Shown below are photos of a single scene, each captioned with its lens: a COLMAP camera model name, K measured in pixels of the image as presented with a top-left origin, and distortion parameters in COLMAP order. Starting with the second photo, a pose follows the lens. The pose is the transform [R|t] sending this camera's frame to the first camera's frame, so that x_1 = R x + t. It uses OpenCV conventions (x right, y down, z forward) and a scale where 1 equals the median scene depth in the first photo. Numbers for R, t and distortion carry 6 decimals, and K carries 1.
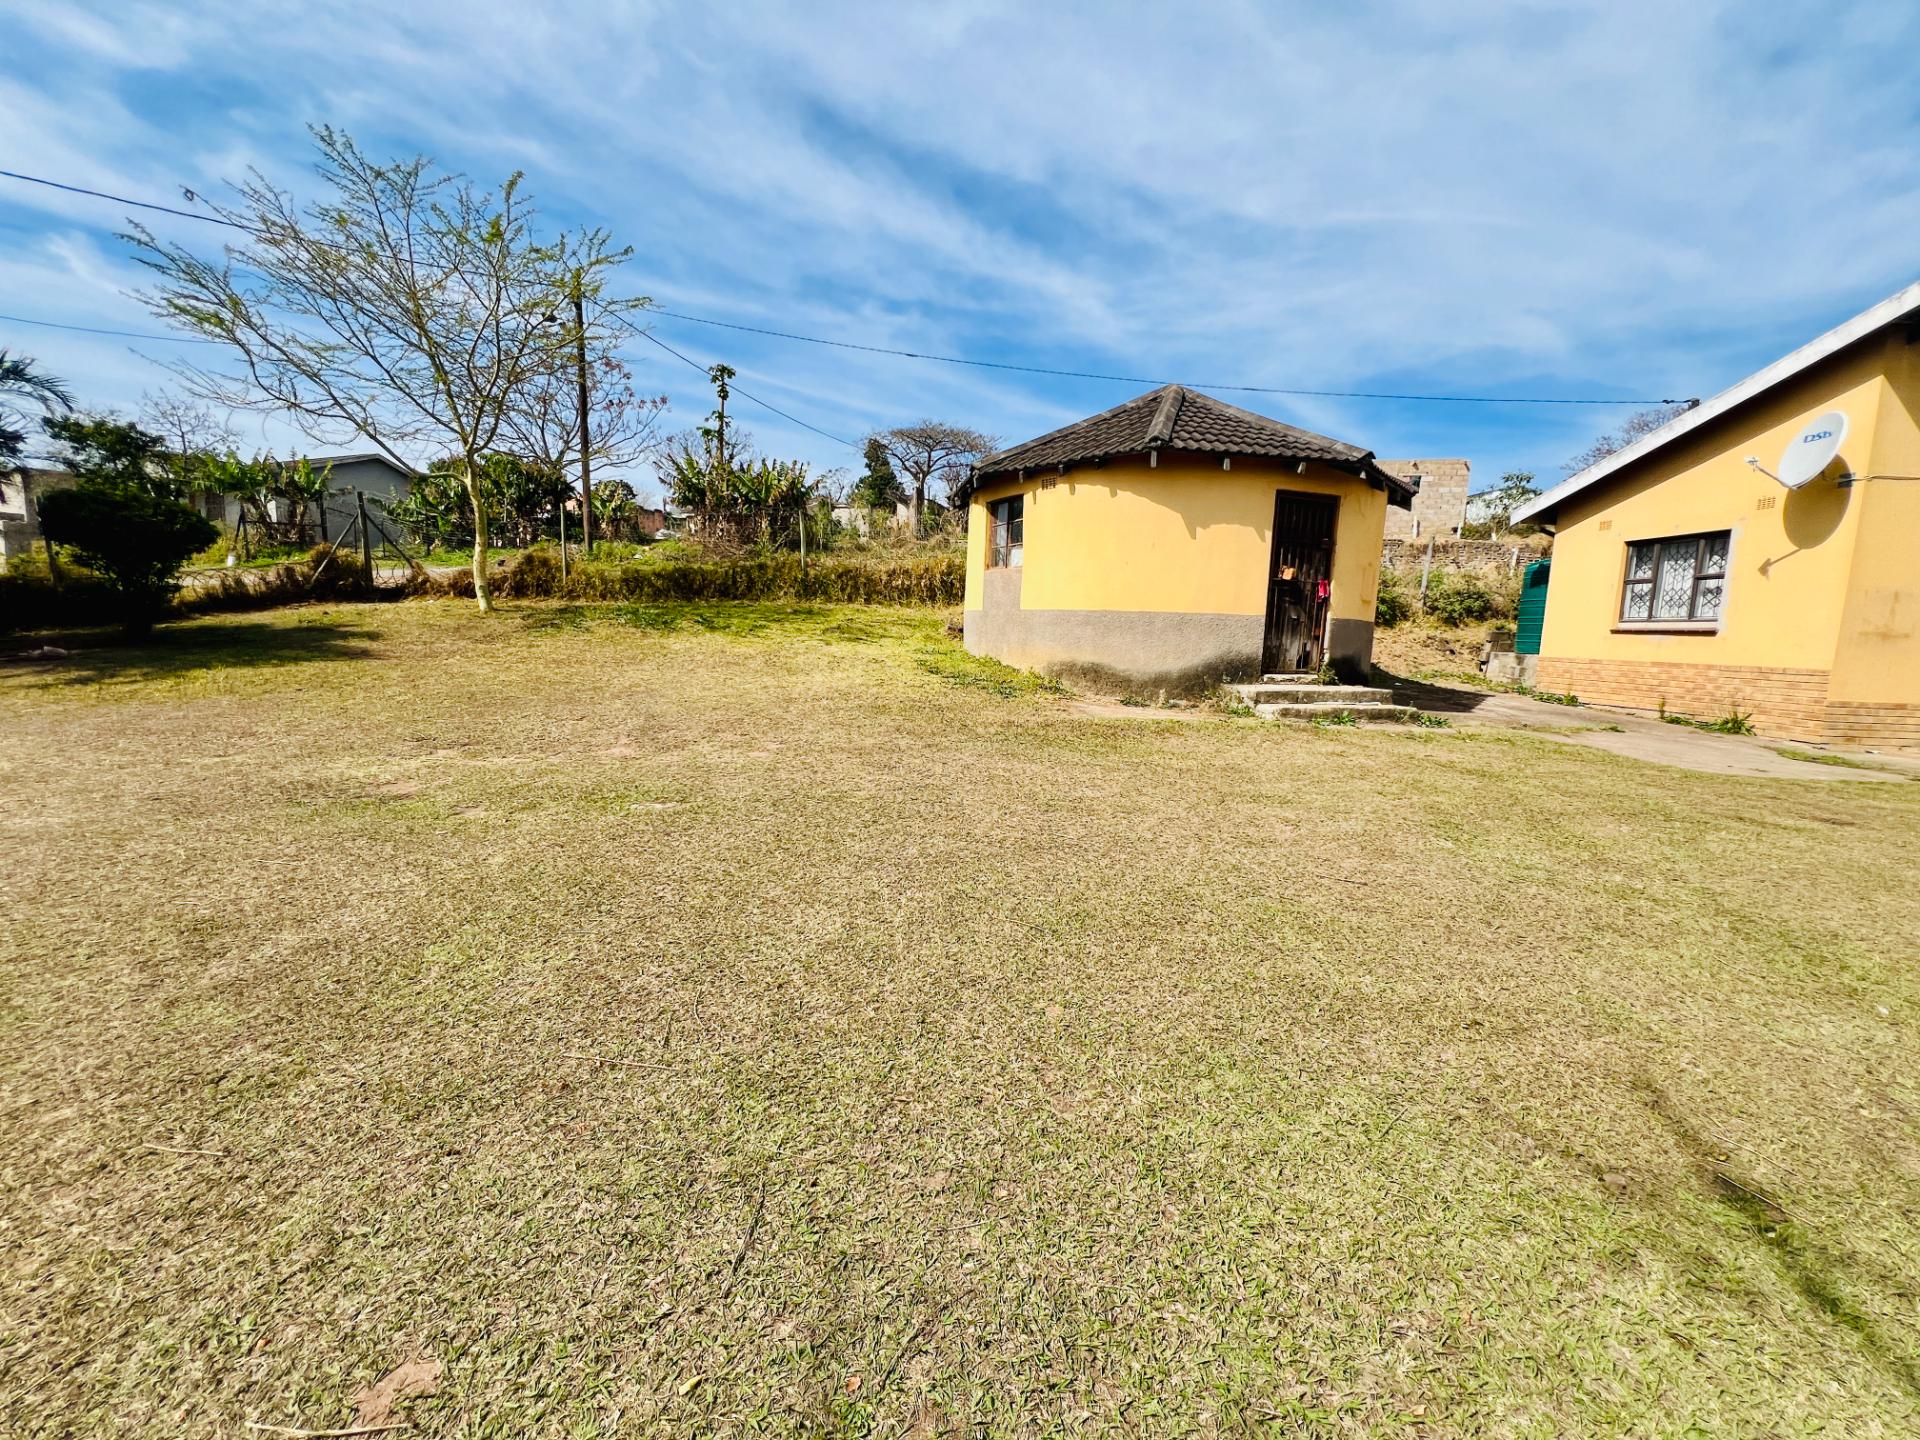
lens RADIAL K [[766.2, 0, 958.1], [0, 766.2, 717.8], [0, 0, 1]] dist [-0.004360, 0.001044]
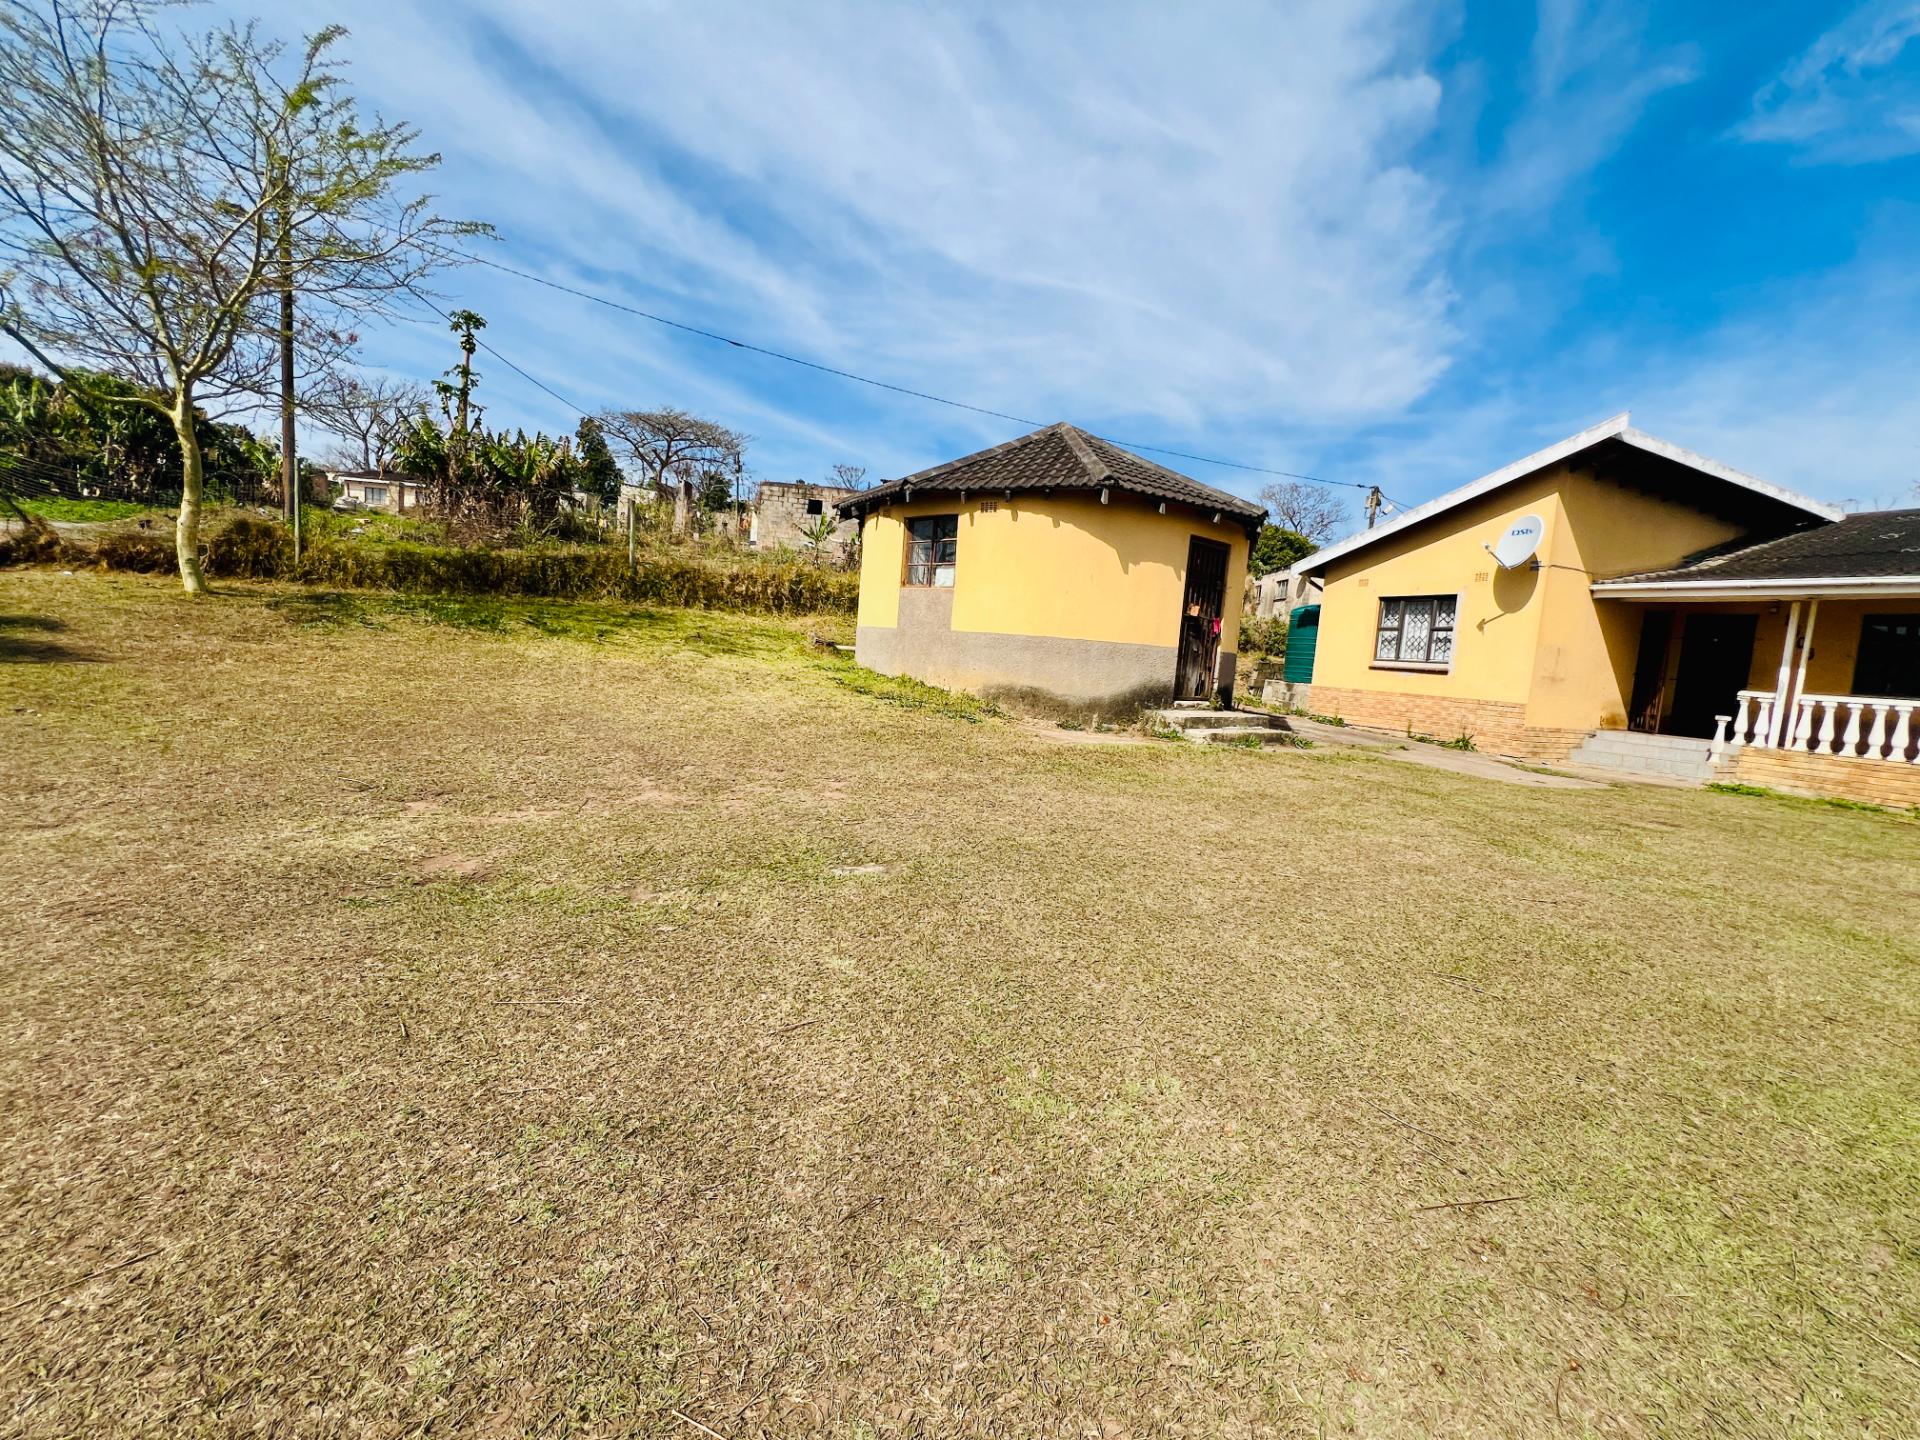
lens RADIAL K [[766.2, 0, 958.1], [0, 766.2, 717.8], [0, 0, 1]] dist [-0.004360, 0.001044]
pose [[0.935535, 0.005722, 0.353187, -0.243780], [-0.002006, 0.999939, -0.010886, -0.017357], [-0.353228, 0.009476, 0.935489, 0.071399]]
